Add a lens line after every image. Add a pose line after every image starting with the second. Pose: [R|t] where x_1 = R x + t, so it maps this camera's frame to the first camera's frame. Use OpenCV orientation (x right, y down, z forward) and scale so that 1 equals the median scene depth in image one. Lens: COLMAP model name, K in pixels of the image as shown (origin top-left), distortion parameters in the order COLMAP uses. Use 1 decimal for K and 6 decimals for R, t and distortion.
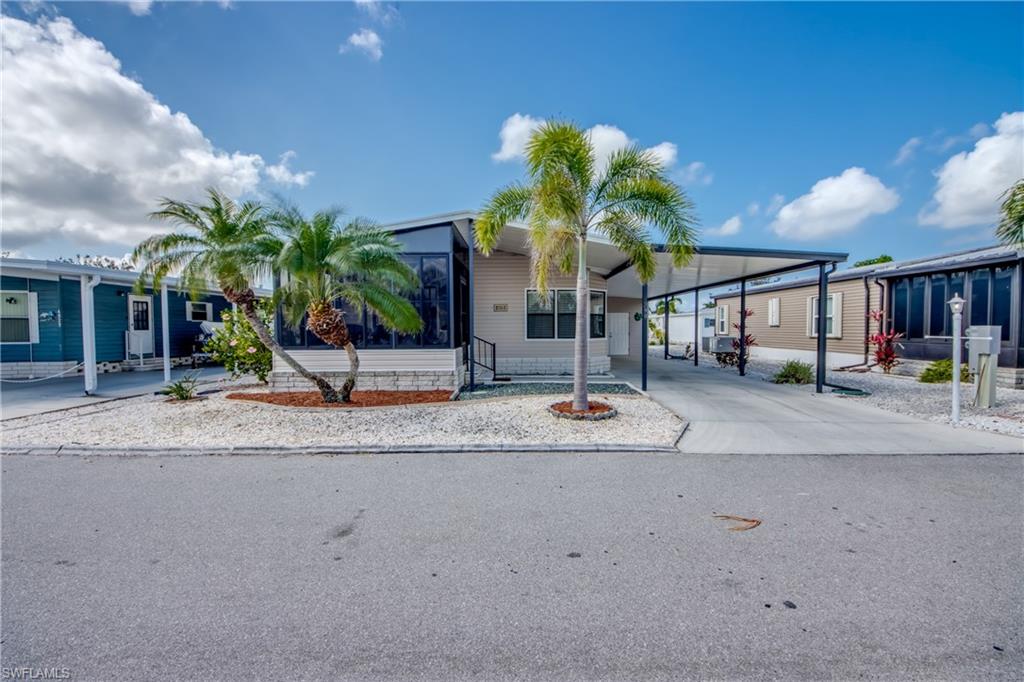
lens RADIAL K [[396.2, 0, 515.0], [0, 396.2, 338.9], [0, 0, 1]] dist [0.035675, -0.027039]
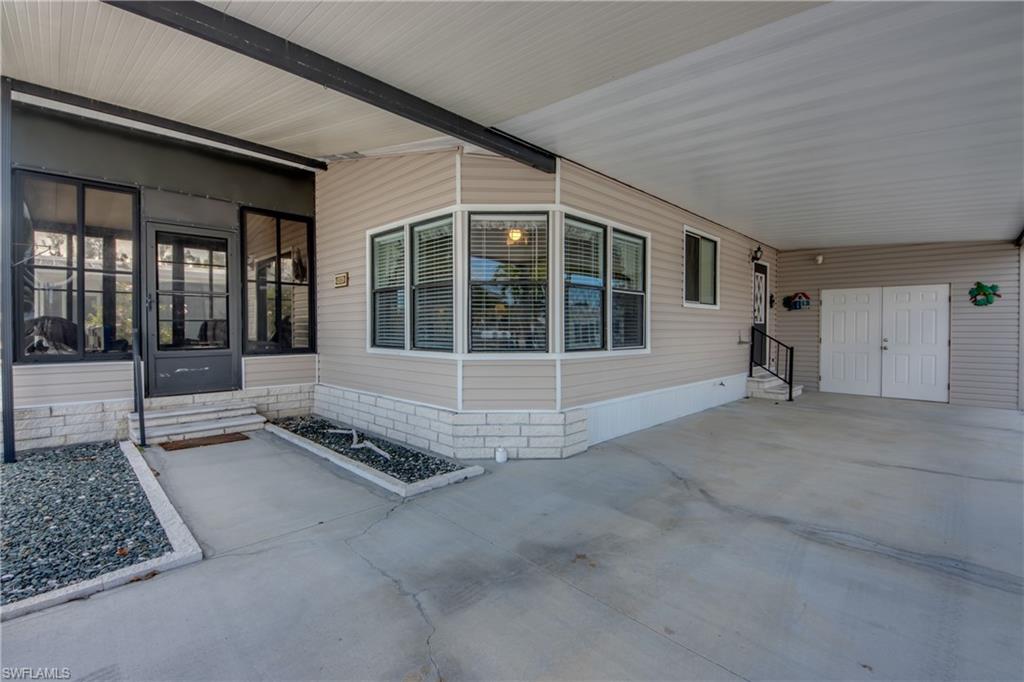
lens RADIAL K [[444.4, 0, 518.2], [0, 444.4, 333.8], [0, 0, 1]] dist [0.040543, -0.033851]
pose [[0.742219, 0.011256, -0.670063, 0.479514], [-0.024527, 0.999645, -0.010376, -0.014997], [0.669708, 0.024136, 0.742232, 0.745840]]
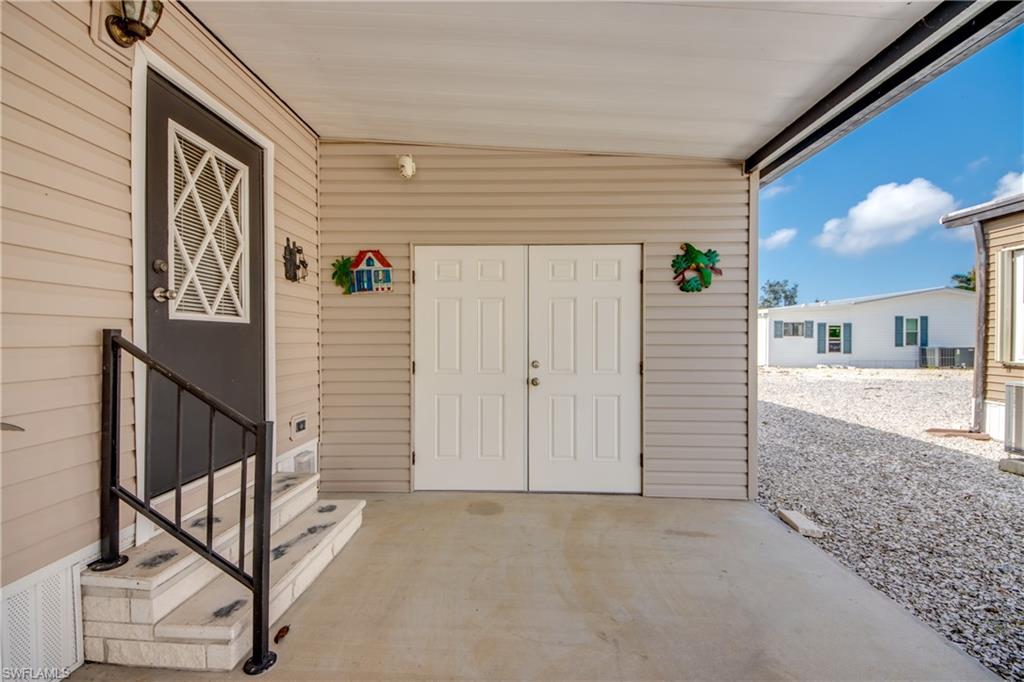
lens RADIAL K [[396.2, 0, 515.0], [0, 396.2, 338.9], [0, 0, 1]] dist [0.035675, -0.027039]
pose [[0.999921, 0.000816, 0.012545, 0.412379], [-0.000424, 0.999513, -0.031201, -0.037324], [-0.012564, 0.031193, 0.999434, 1.423925]]
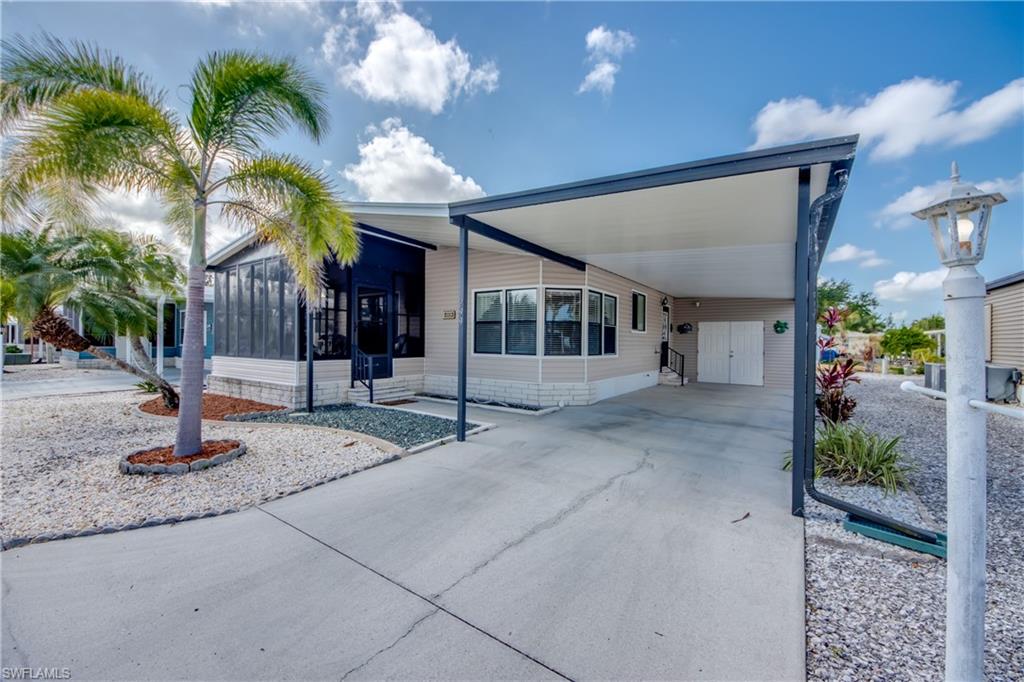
lens RADIAL K [[396.2, 0, 515.0], [0, 396.2, 338.9], [0, 0, 1]] dist [0.035675, -0.027039]
pose [[0.842307, 0.010043, -0.538905, 0.528057], [-0.031916, 0.999001, -0.031268, -0.007507], [0.538053, 0.043537, 0.841786, 0.376402]]
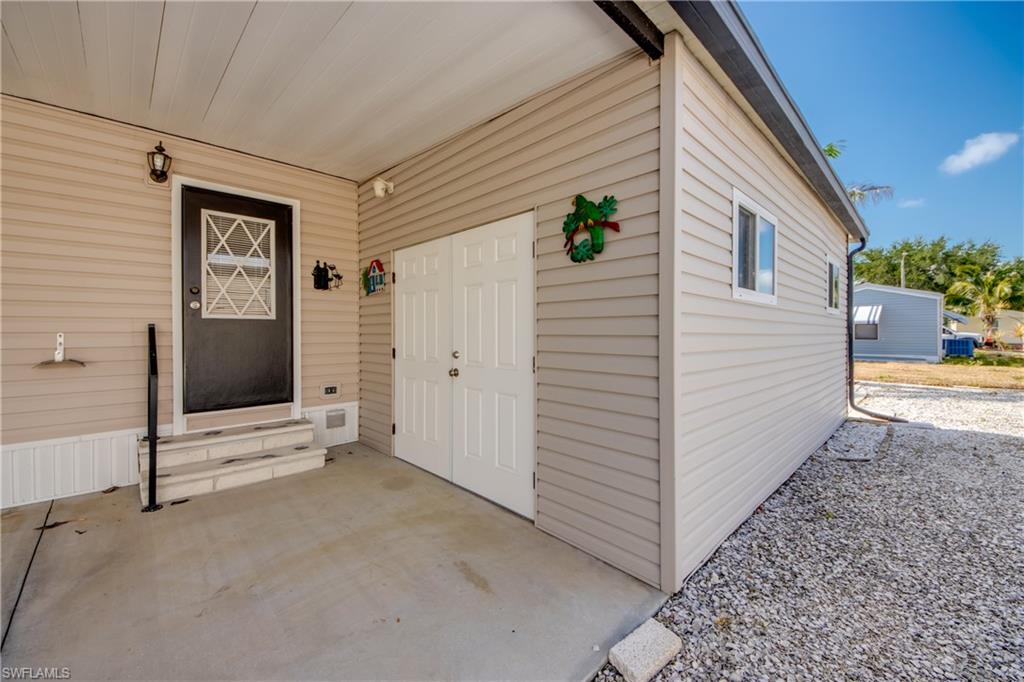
lens RADIAL K [[385.2, 0, 513.8], [0, 385.2, 331.7], [0, 0, 1]] dist [0.021469, -0.023776]
pose [[0.735141, 0.000625, -0.677914, 0.658000], [-0.021435, 0.999521, -0.022323, -0.039070], [0.677576, 0.030941, 0.734802, 1.542632]]
